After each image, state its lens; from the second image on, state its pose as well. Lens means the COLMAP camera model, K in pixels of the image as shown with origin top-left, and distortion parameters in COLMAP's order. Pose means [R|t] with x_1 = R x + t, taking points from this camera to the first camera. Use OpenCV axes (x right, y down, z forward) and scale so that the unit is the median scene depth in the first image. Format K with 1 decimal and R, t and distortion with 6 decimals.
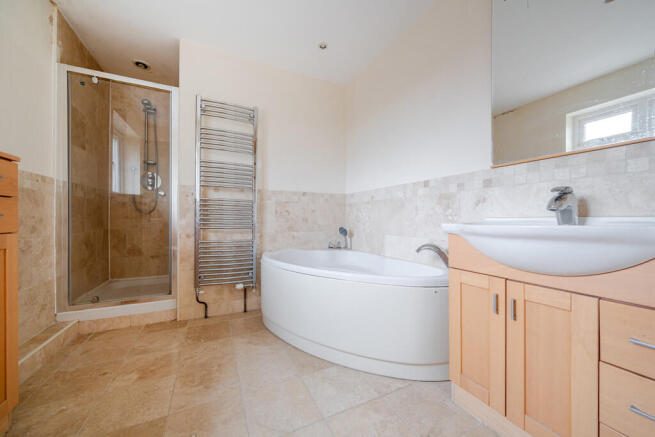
lens RADIAL K [[246.1, 0, 327.4], [0, 246.1, 219.8], [0, 0, 1]] dist [-0.000111, 0.000090]
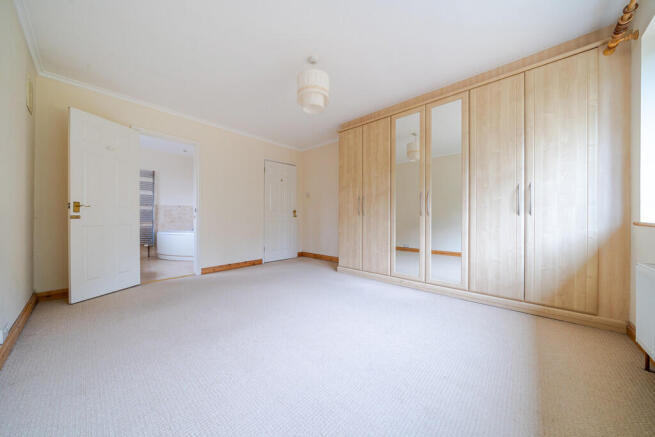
lens RADIAL K [[221.4, 0, 327.0], [0, 221.4, 217.4], [0, 0, 1]] dist [-0.000673, -0.000072]
pose [[0.928206, -0.003984, 0.372046, 0.452081], [0.001007, 0.999966, 0.008194, -0.020412], [-0.372066, -0.007231, 0.928178, -1.561054]]
